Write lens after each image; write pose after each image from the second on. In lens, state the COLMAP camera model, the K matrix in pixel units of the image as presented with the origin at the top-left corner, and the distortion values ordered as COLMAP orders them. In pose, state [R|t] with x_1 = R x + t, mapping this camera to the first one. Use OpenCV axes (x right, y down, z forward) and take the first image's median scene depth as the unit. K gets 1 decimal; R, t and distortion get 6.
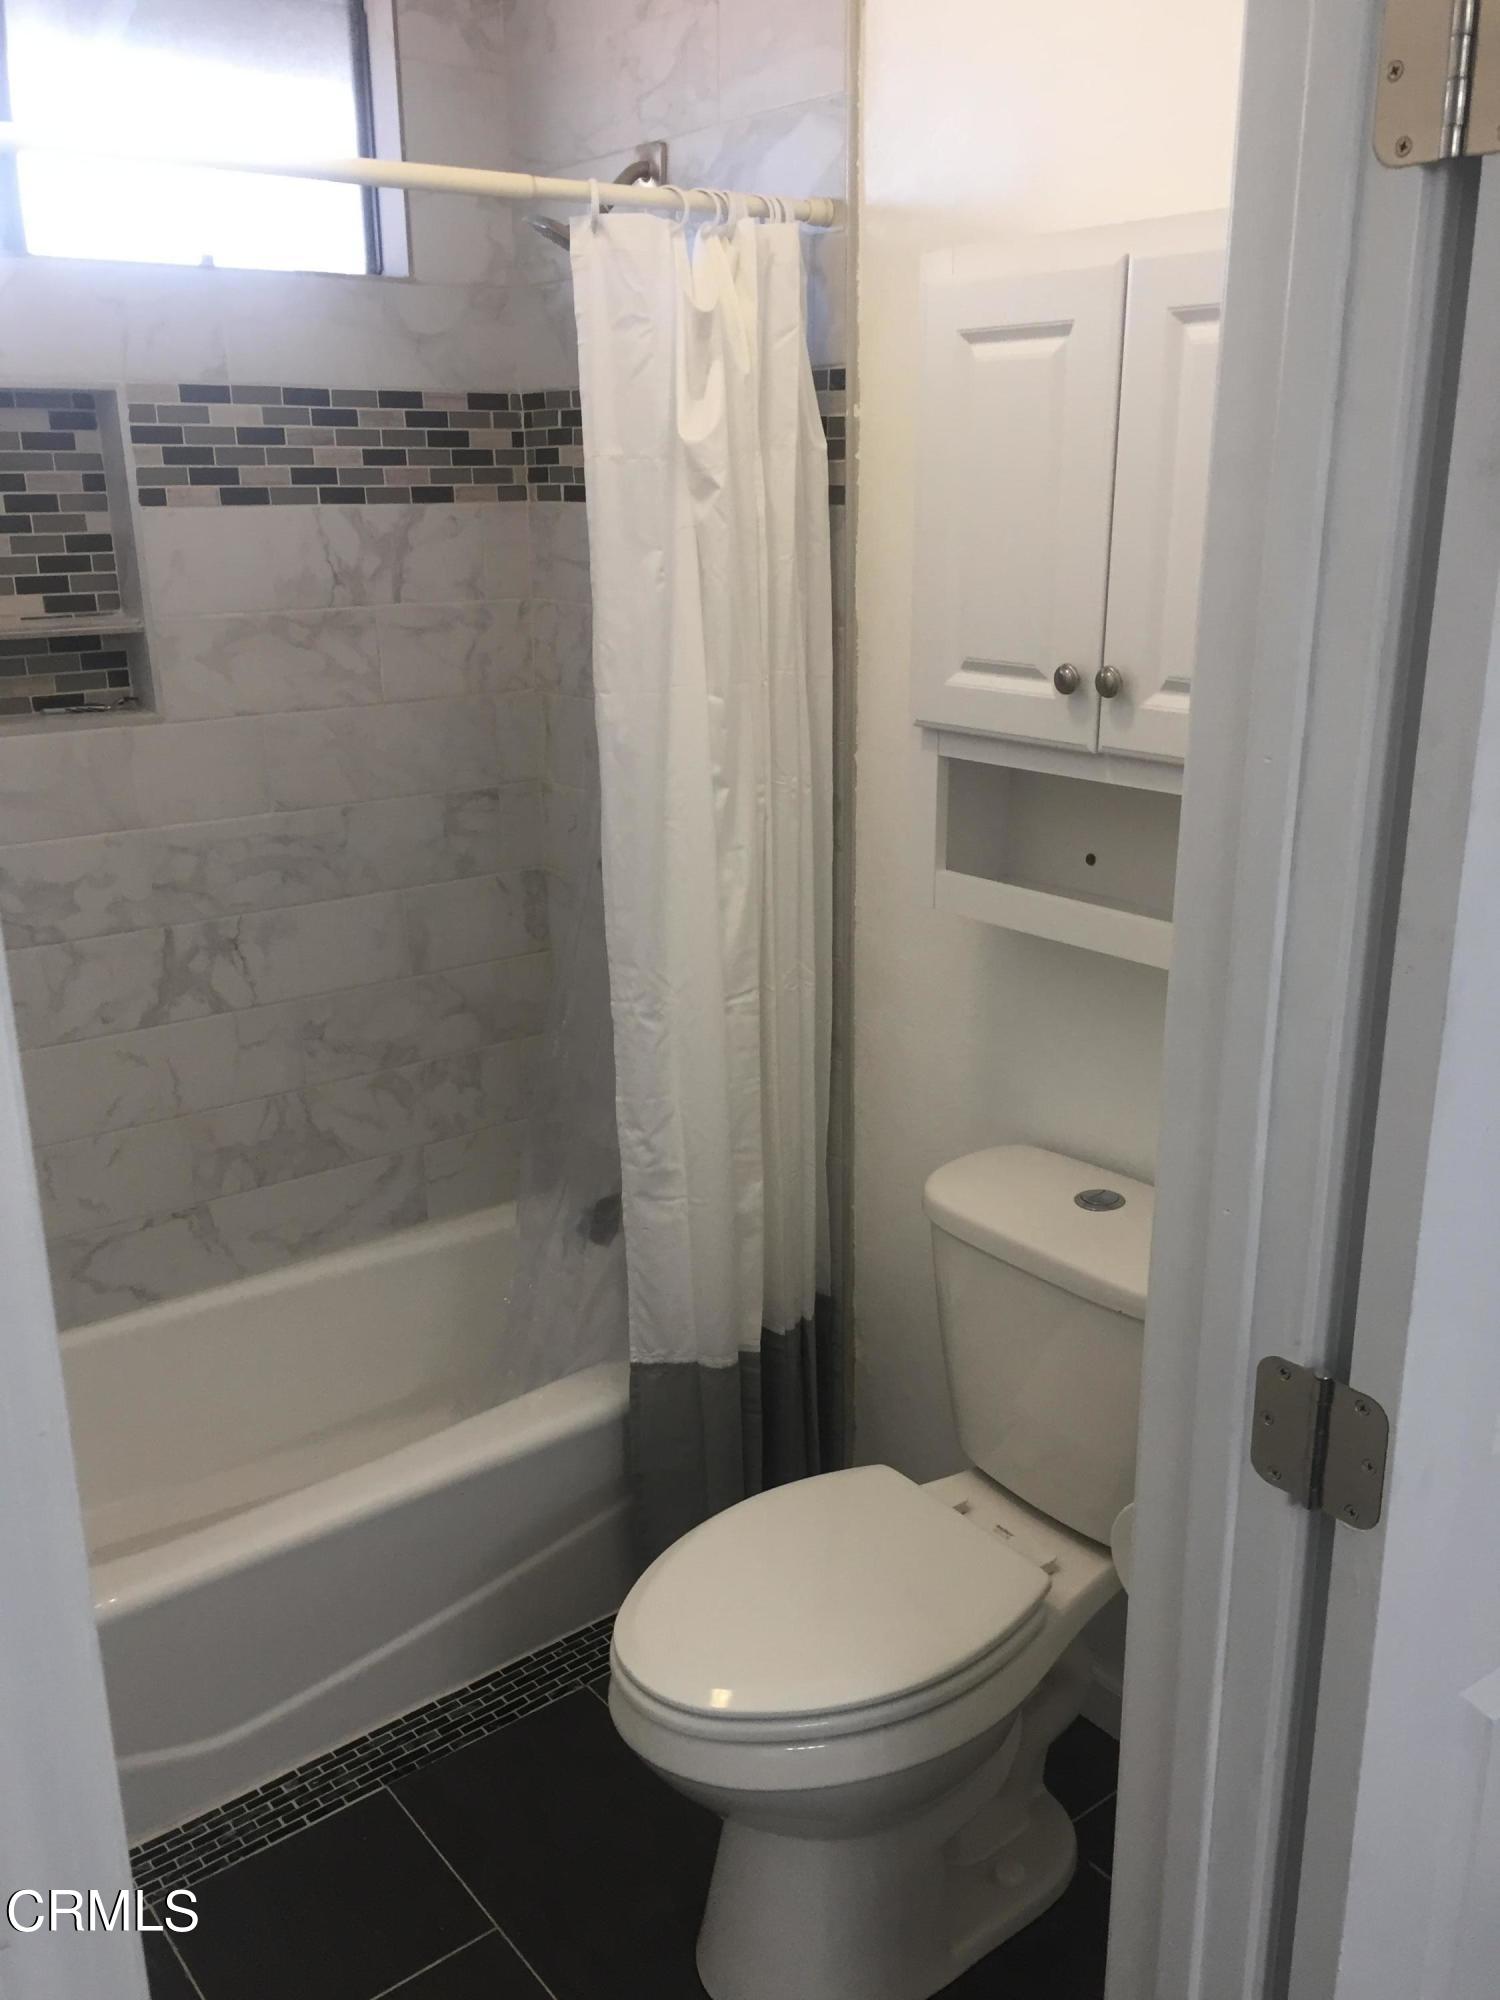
lens RADIAL K [[1724.2, 0, 755.6], [0, 1724.2, 1010.5], [0, 0, 1]] dist [0.080946, -0.087833]
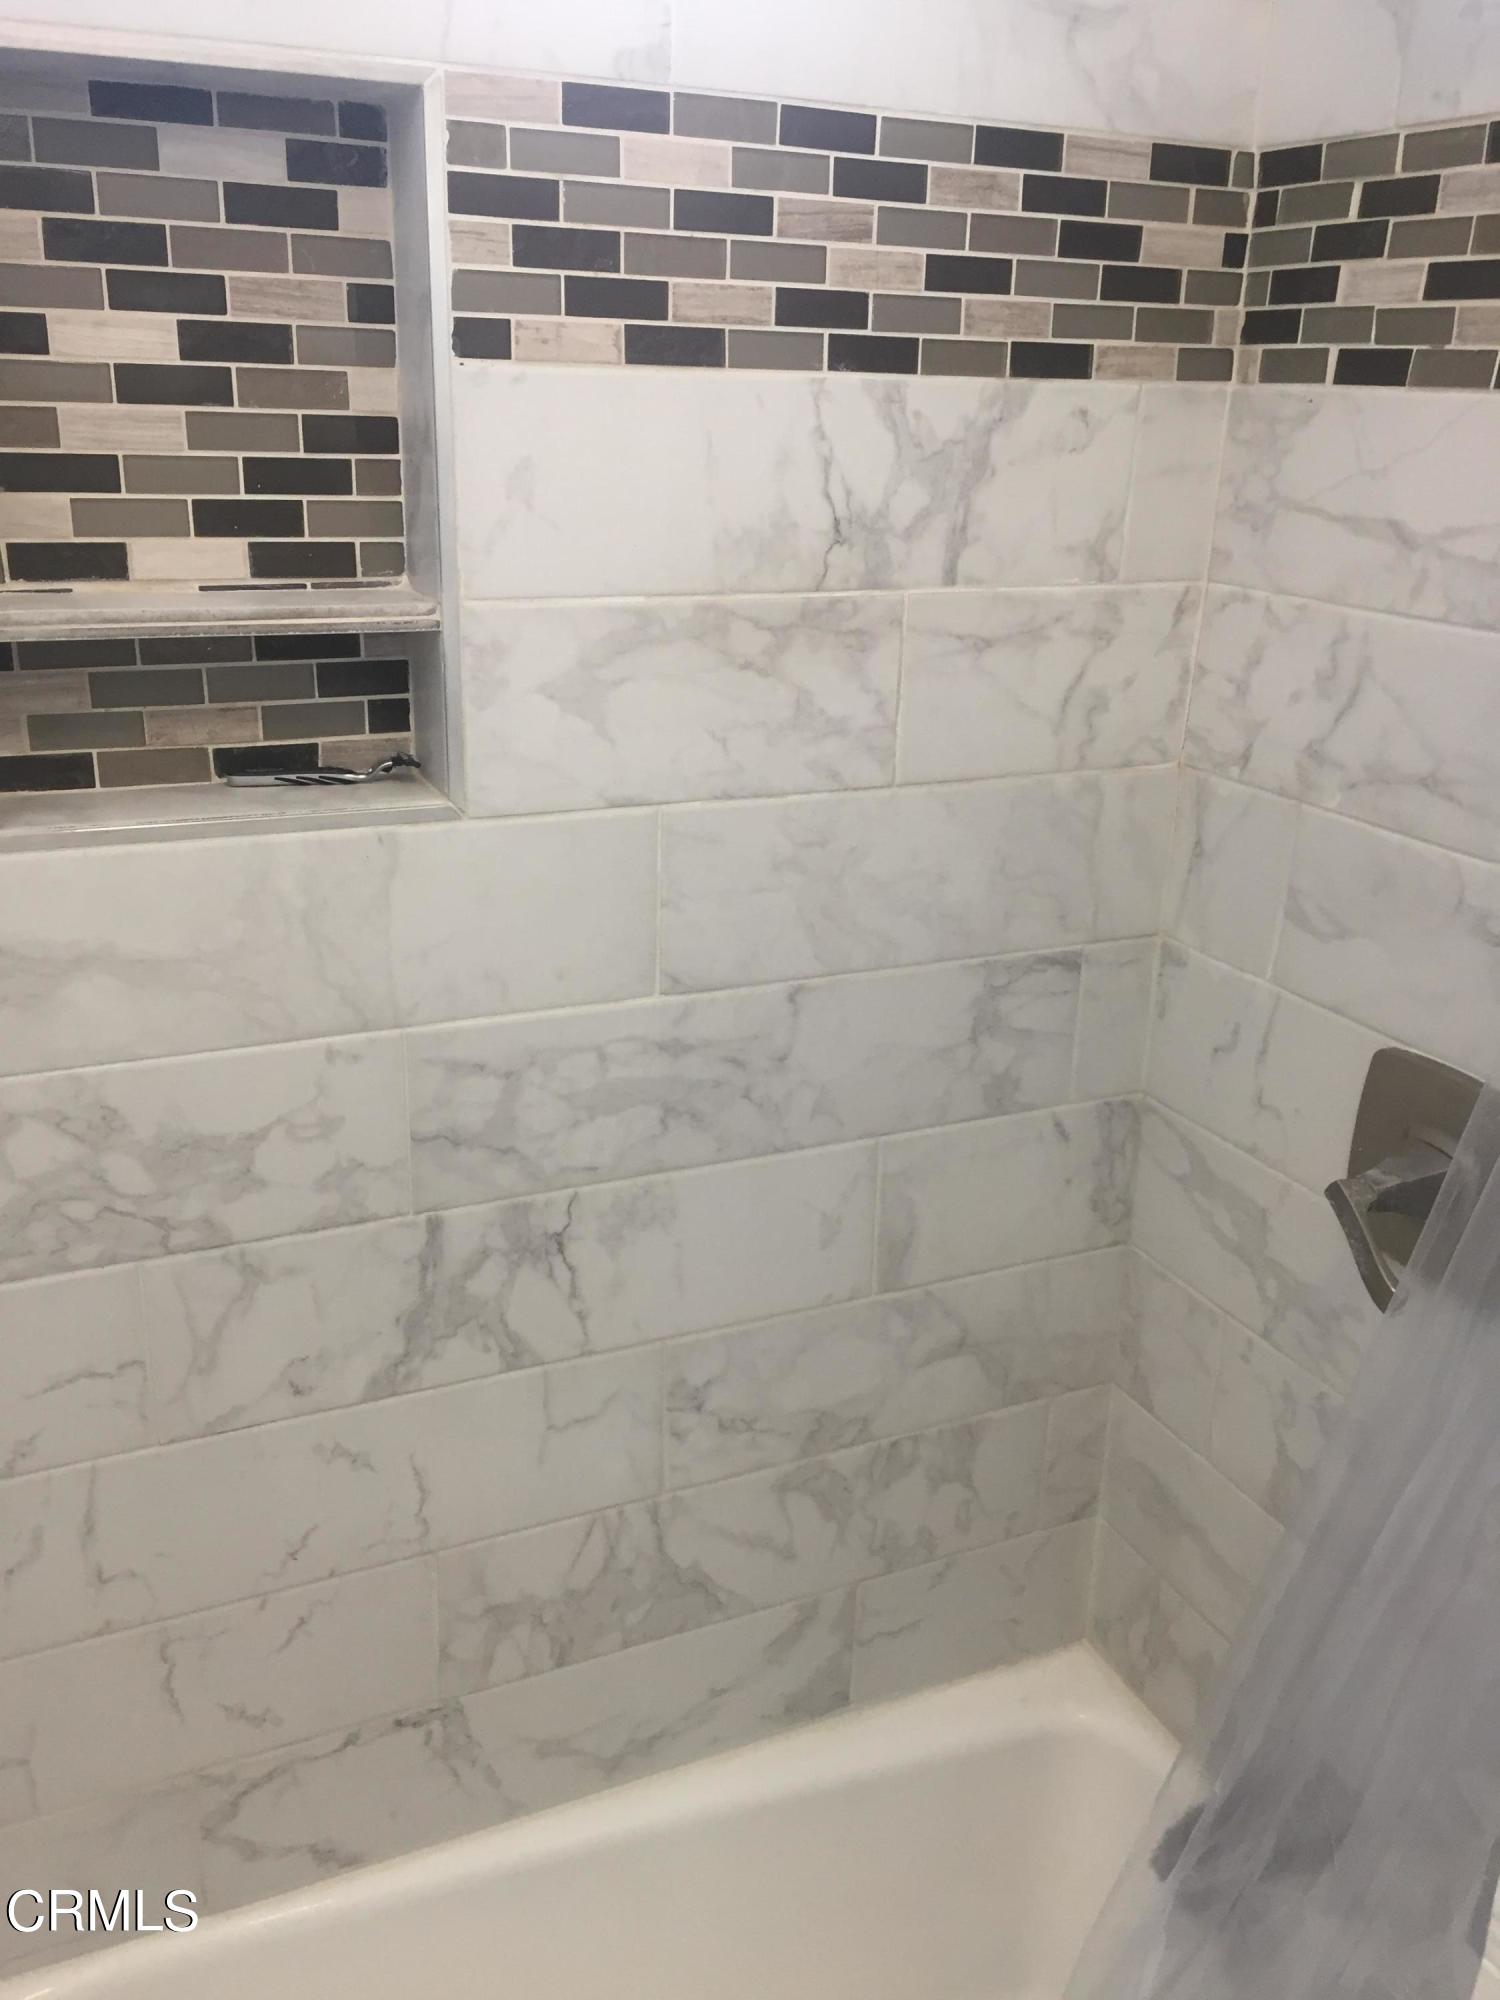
lens RADIAL K [[1701.3, 0, 736.9], [0, 1701.3, 1002.9], [0, 0, 1]] dist [0.085380, -0.117156]
pose [[0.972917, 0.116891, -0.199420, -0.161318], [-0.106607, 0.992392, 0.061590, -0.147839], [0.205102, -0.038662, 0.977977, 0.536166]]
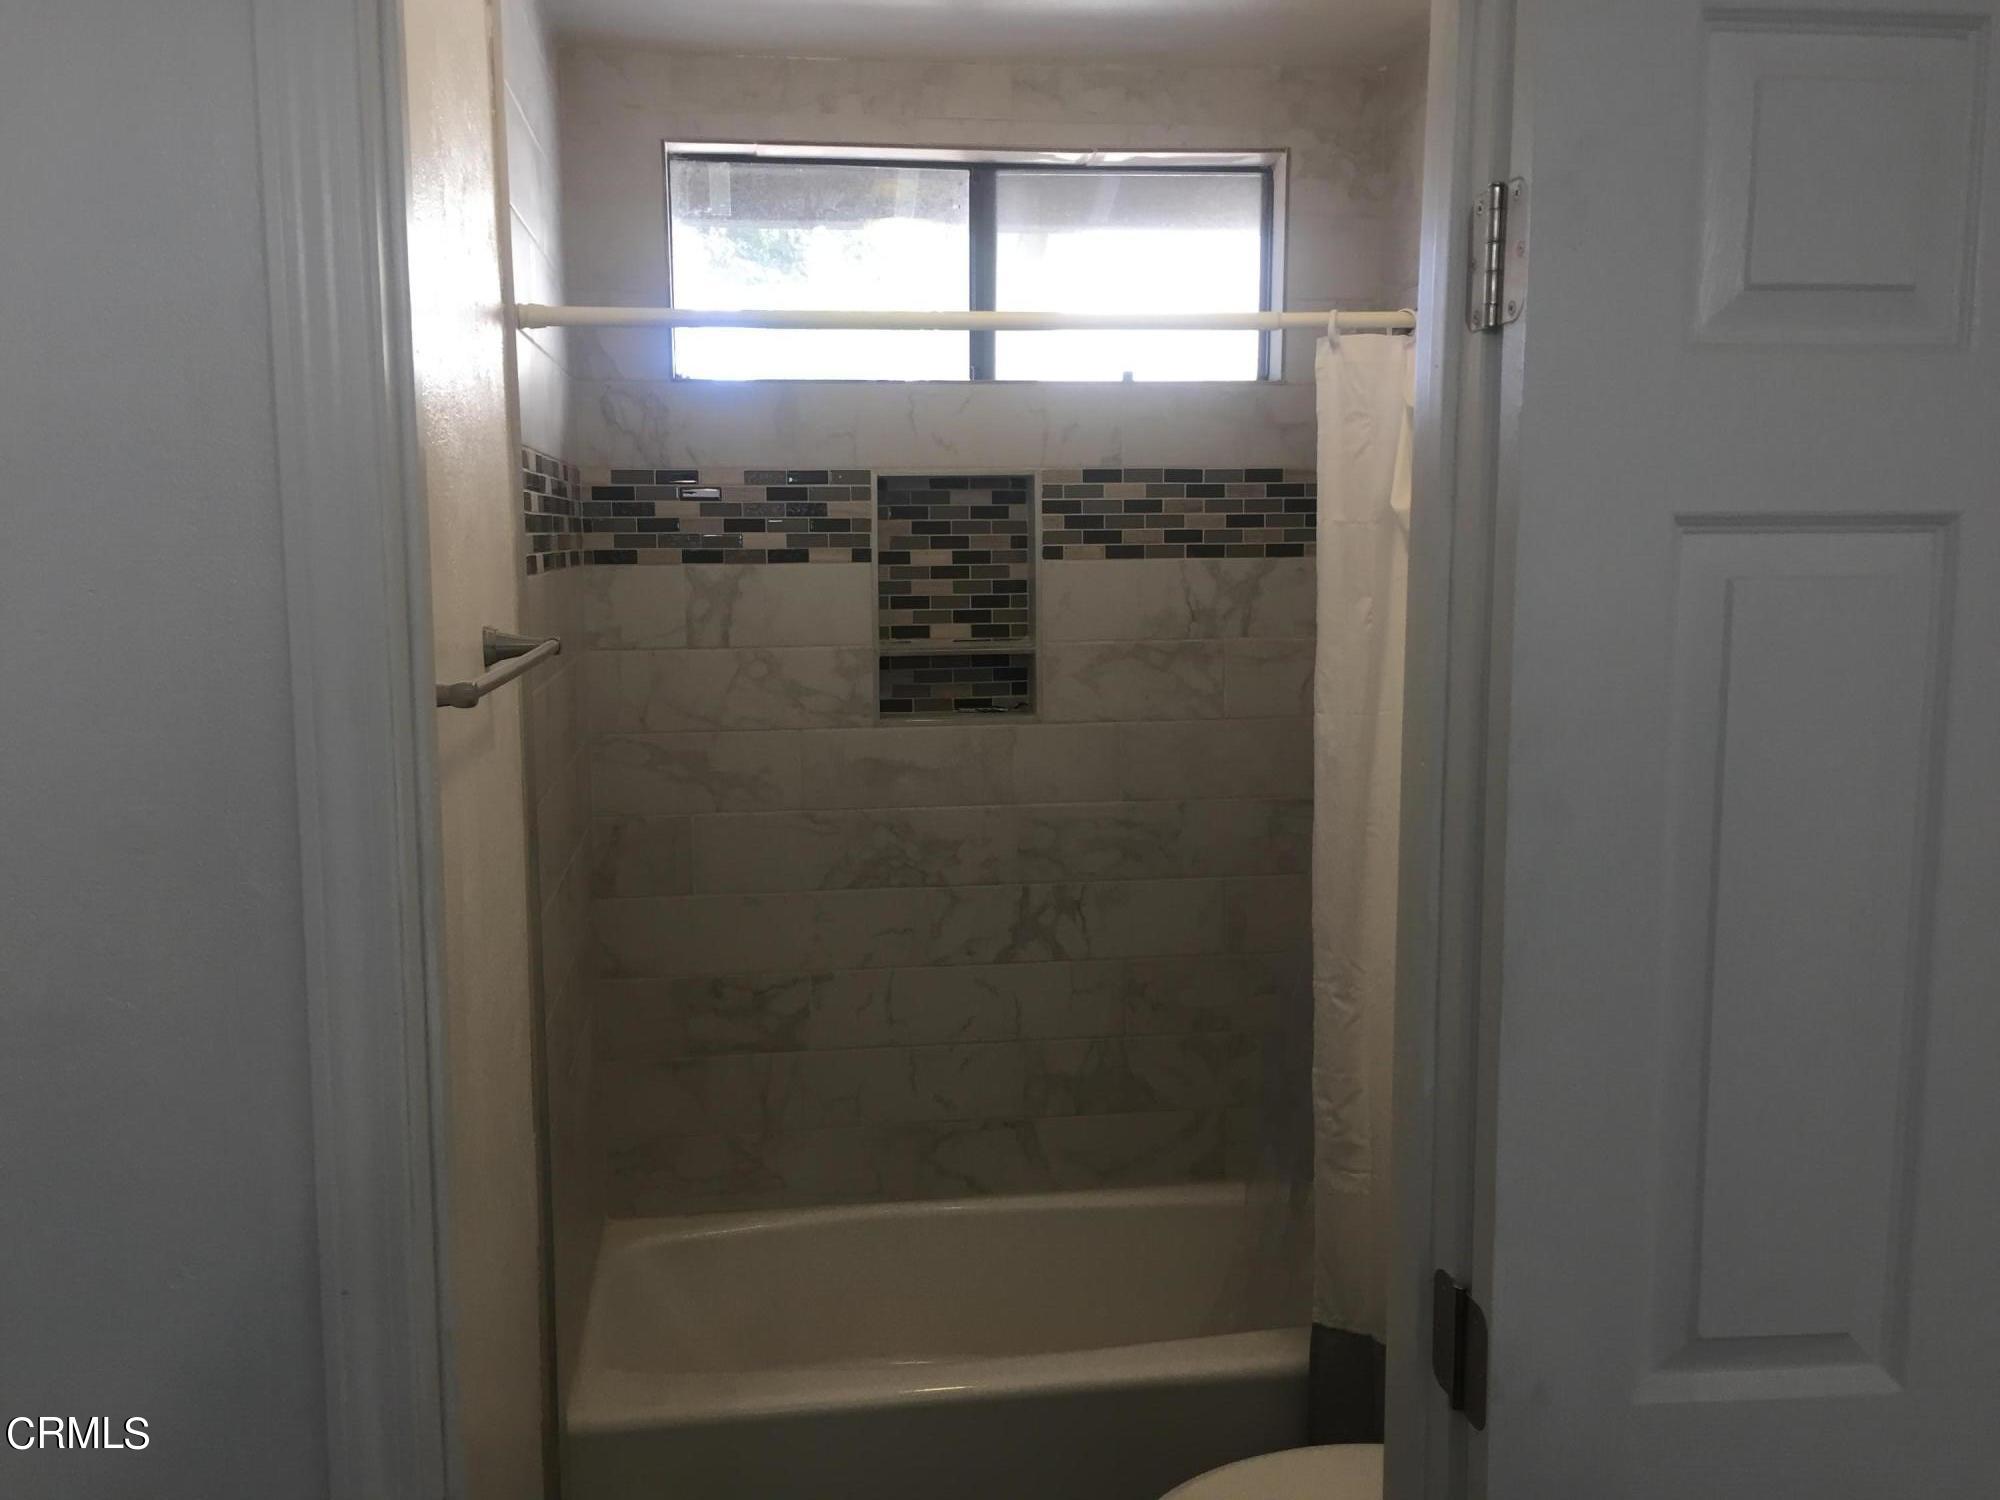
lens RADIAL K [[1724.2, 0, 1003.9], [0, 1724.2, 740.0], [0, 0, 1]] dist [0.080946, -0.087833]
pose [[0.870474, 0.062299, -0.488255, 0.242884], [-0.147058, 0.979568, -0.137190, 0.022155], [0.469732, 0.191222, 0.861850, -0.089720]]
